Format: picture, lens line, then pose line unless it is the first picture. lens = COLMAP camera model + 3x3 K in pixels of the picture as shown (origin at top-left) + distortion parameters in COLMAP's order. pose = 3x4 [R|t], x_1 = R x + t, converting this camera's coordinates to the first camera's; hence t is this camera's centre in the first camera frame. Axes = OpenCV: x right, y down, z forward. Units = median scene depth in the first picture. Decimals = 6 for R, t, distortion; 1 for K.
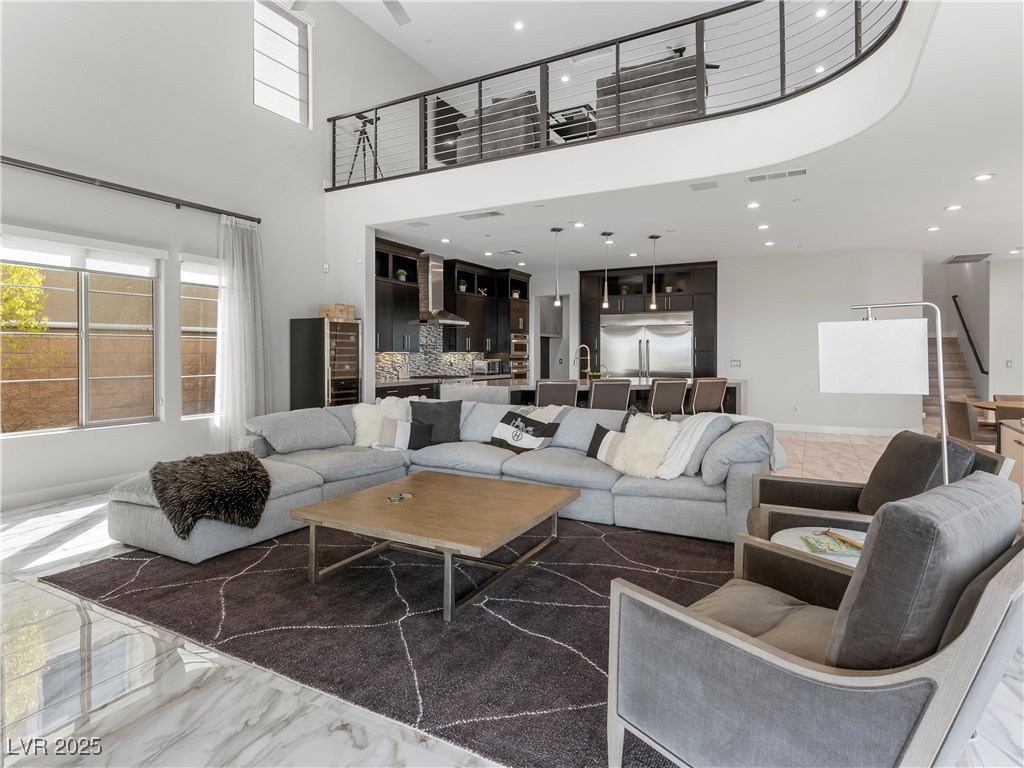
lens RADIAL K [[543.4, 0, 517.1], [0, 543.4, 352.8], [0, 0, 1]] dist [0.003373, 0.000880]
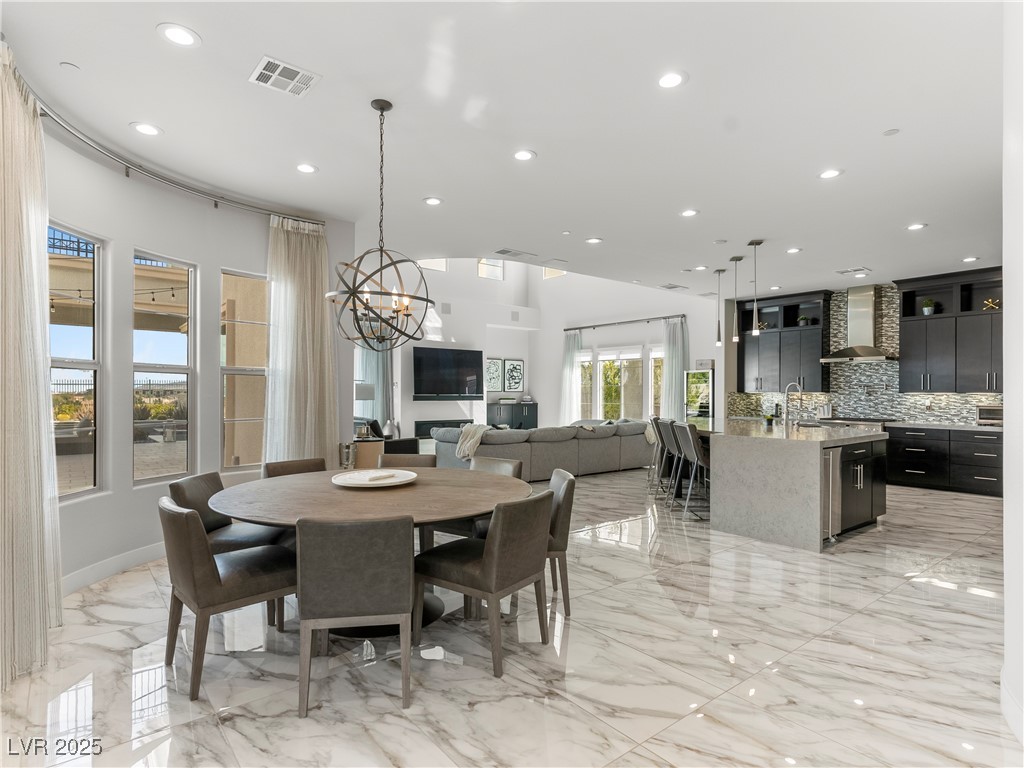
lens RADIAL K [[548.2, 0, 511.4], [0, 548.2, 391.4], [0, 0, 1]] dist [0.003342, 0.000545]
pose [[-0.375811, -0.008540, -0.926657, 1.396726], [-0.006565, 0.999957, -0.006553, 0.010283], [0.926673, 0.003621, -0.375851, 1.218061]]
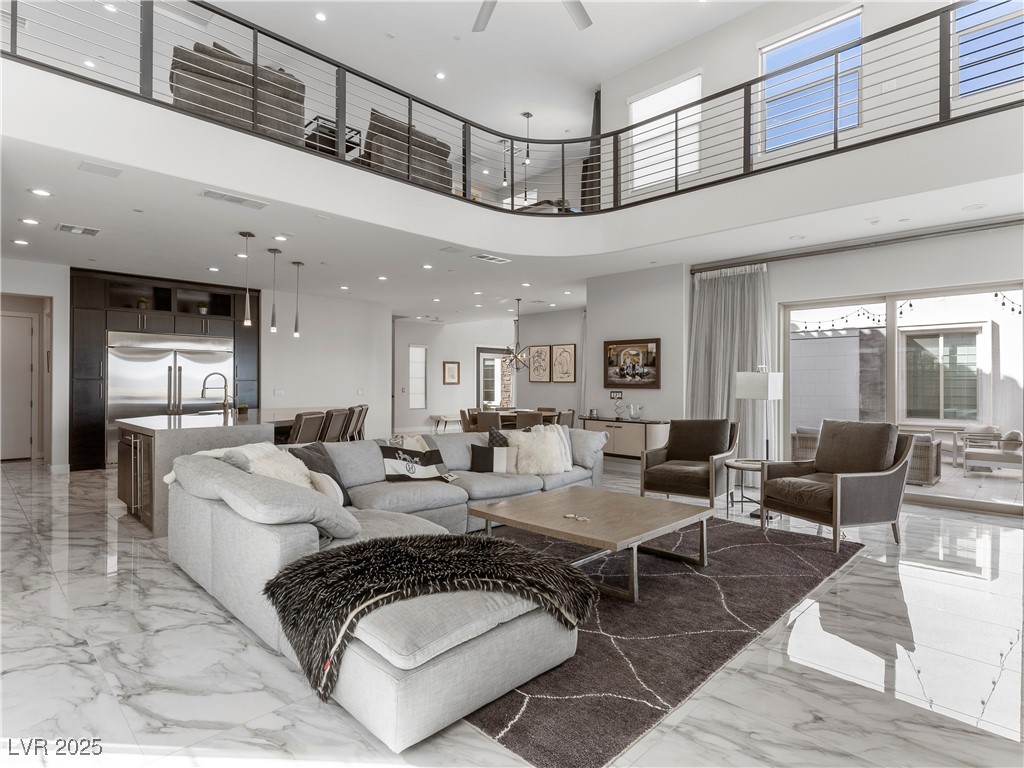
lens RADIAL K [[543.4, 0, 517.1], [0, 543.4, 352.8], [0, 0, 1]] dist [0.003373, 0.000880]
pose [[0.293177, 0.055763, 0.954431, -0.721544], [-0.001670, 0.998326, -0.057815, 0.004052], [-0.956057, 0.015356, 0.292779, 0.446590]]
